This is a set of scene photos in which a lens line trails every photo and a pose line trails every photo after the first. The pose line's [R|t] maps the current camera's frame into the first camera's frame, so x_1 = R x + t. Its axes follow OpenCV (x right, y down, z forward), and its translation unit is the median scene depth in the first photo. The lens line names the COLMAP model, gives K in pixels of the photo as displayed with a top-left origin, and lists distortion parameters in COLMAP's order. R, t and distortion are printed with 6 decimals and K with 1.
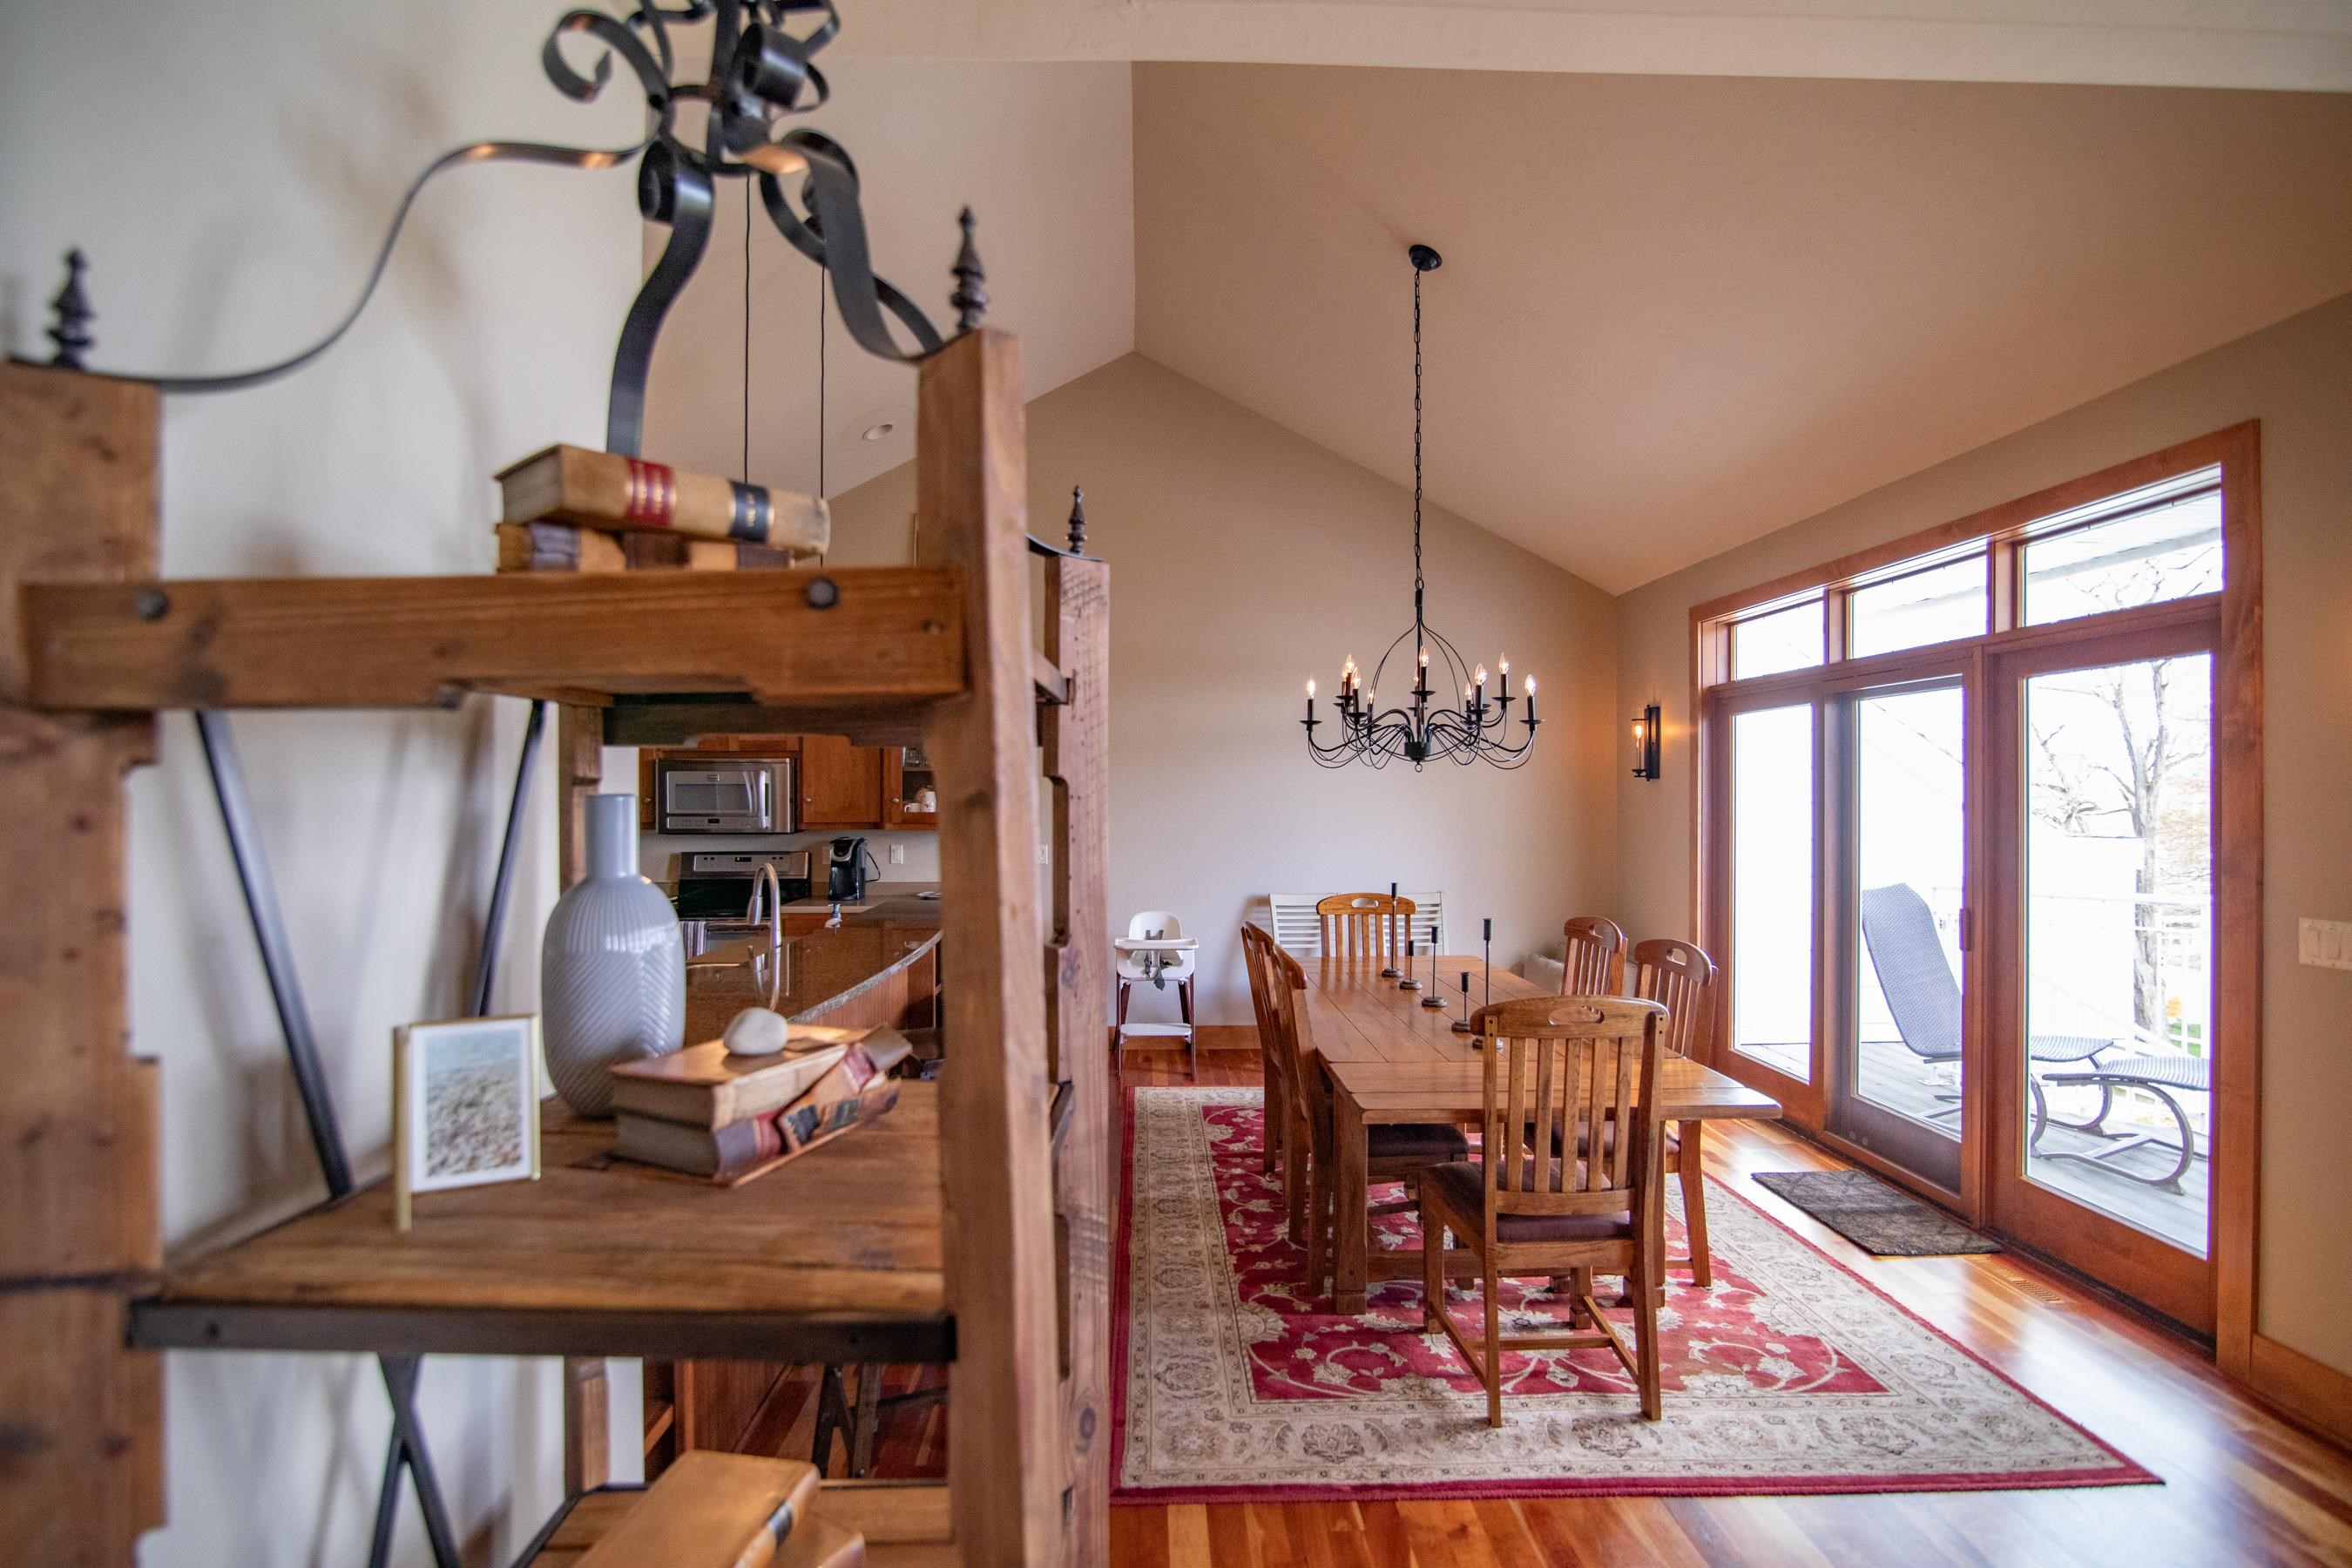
lens RADIAL K [[1085.1, 0, 1173.1], [0, 1085.1, 792.5], [0, 0, 1]] dist [-0.013694, 0.000128]
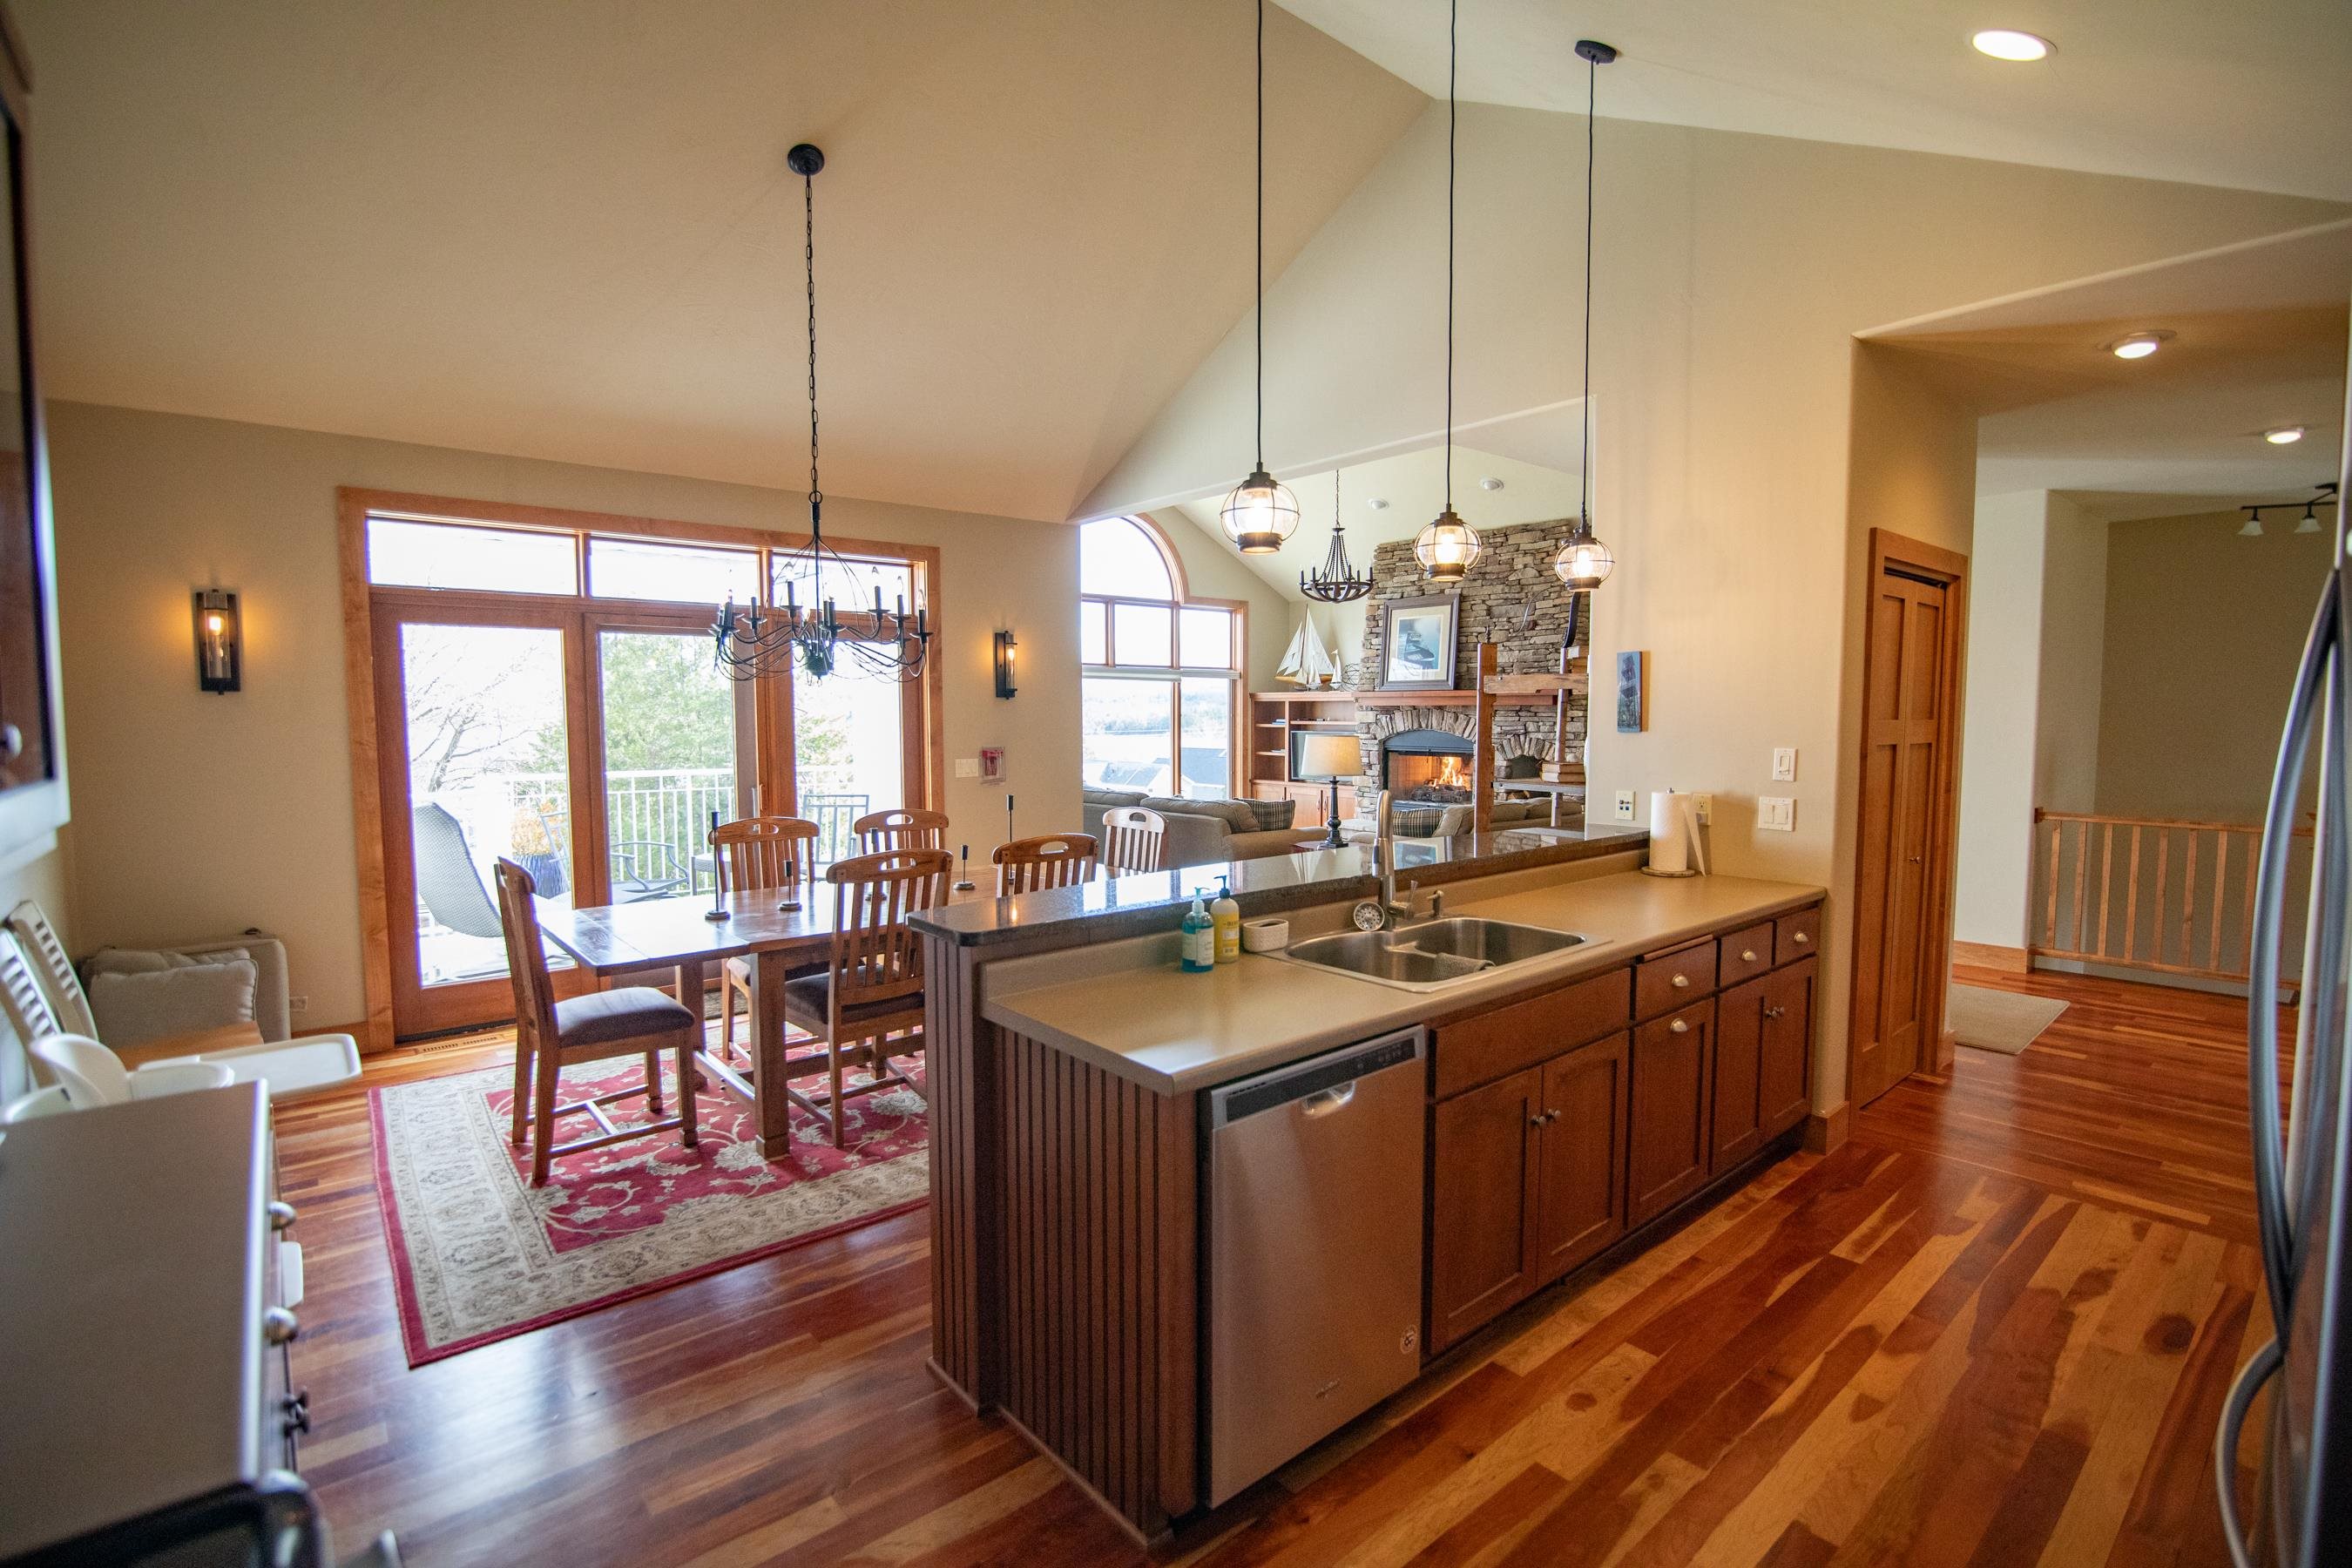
lens RADIAL K [[1085.1, 0, 1182.0], [0, 1085.1, 789.7], [0, 0, 1]] dist [-0.013694, 0.000128]
pose [[-0.626706, -0.054380, 0.777356, -0.706312], [0.002987, 0.997387, 0.072180, 0.004095], [-0.779250, 0.047557, -0.624906, 1.253569]]
